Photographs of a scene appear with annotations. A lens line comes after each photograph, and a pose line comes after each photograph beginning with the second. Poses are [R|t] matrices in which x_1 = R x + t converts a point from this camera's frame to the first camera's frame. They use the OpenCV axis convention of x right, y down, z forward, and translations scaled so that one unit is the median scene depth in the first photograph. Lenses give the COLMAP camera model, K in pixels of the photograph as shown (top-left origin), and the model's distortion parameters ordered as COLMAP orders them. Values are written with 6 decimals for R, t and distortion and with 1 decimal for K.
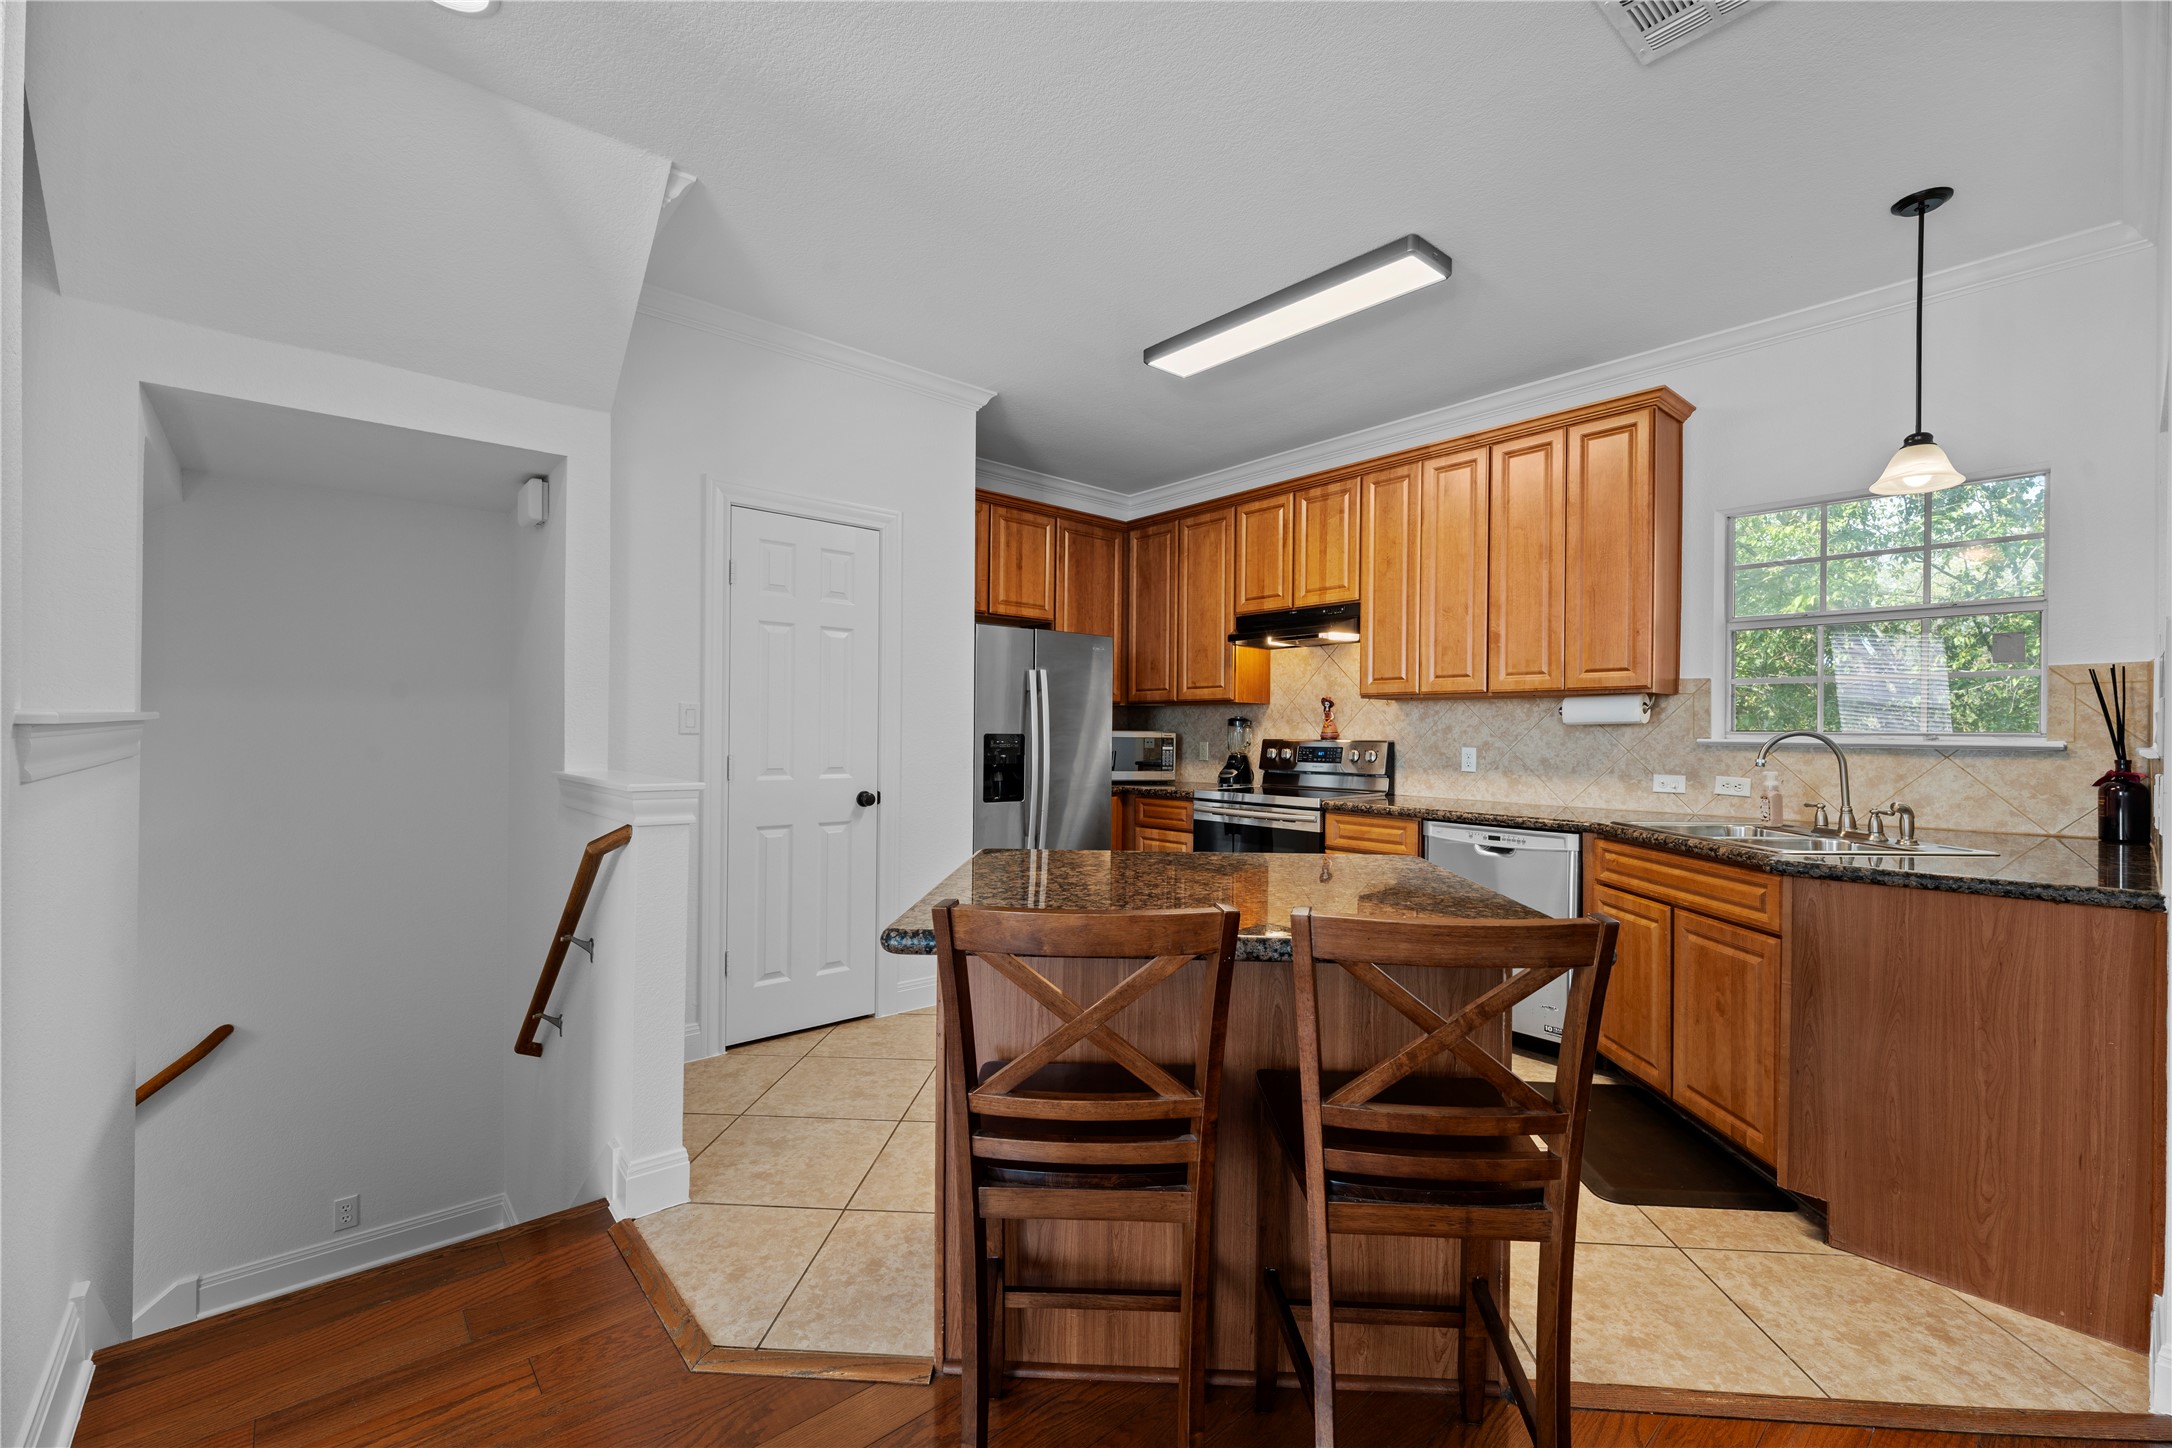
lens RADIAL K [[899.1, 0, 1086.3], [0, 899.1, 735.2], [0, 0, 1]] dist [0.010509, -0.006877]
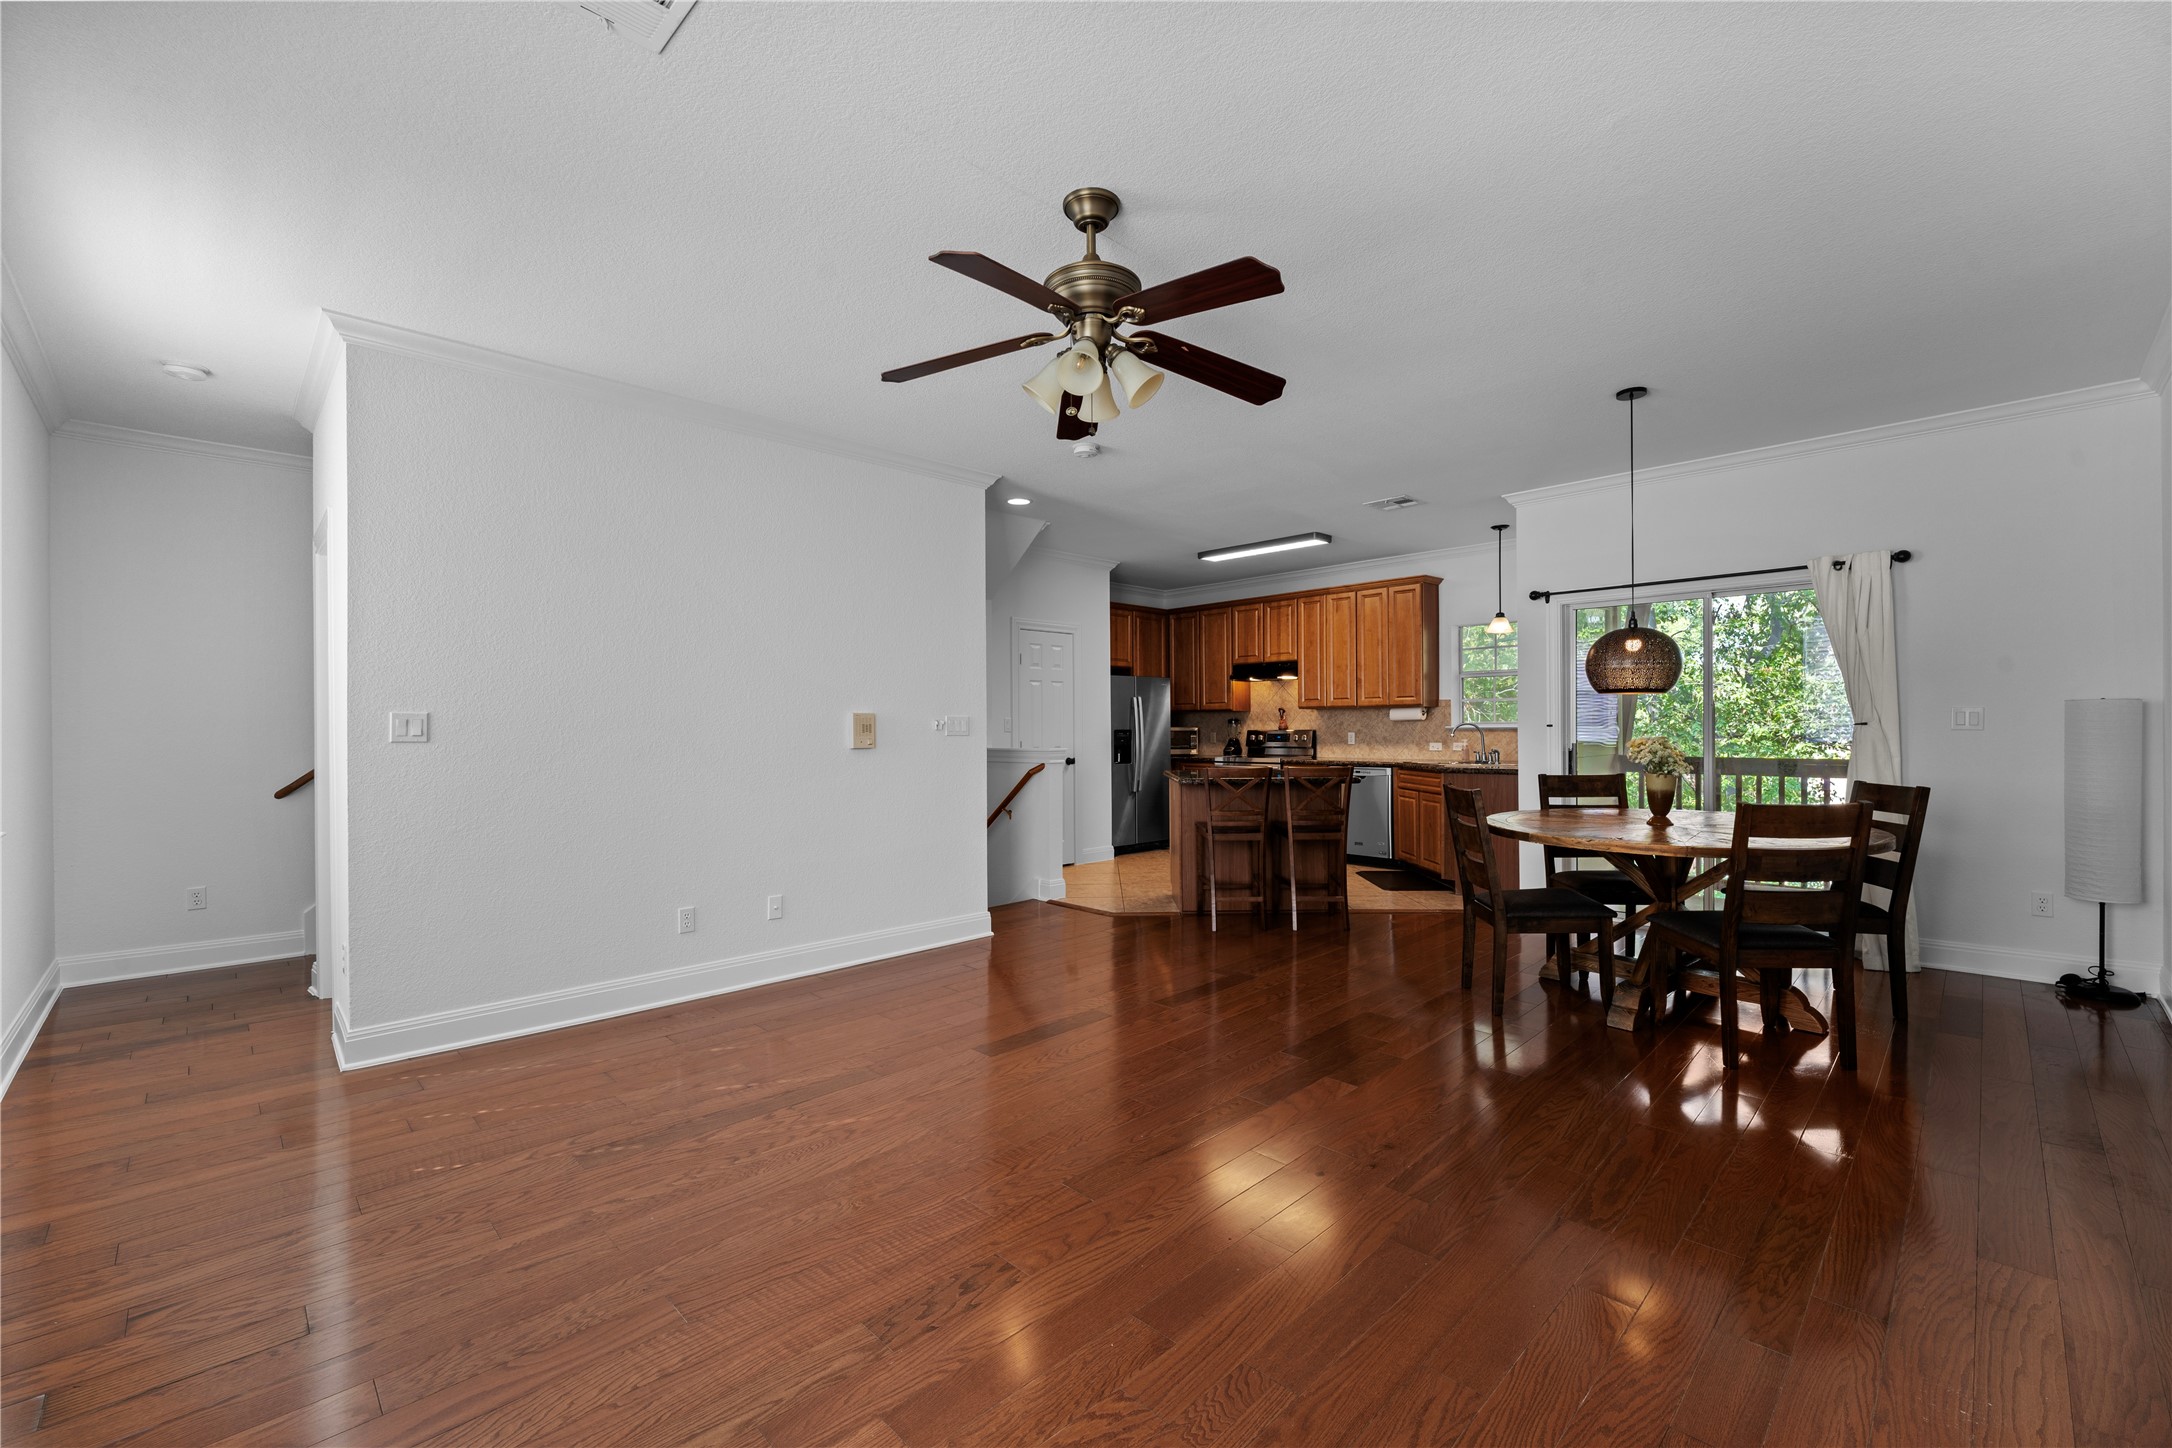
lens RADIAL K [[885.8, 0, 1081.8], [0, 885.8, 726.1], [0, 0, 1]] dist [0.003011, -0.010740]
pose [[0.998287, -0.015893, 0.056308, -0.313983], [0.016223, 0.999854, -0.005415, 0.000566], [-0.056213, 0.006319, 0.998399, -1.023571]]
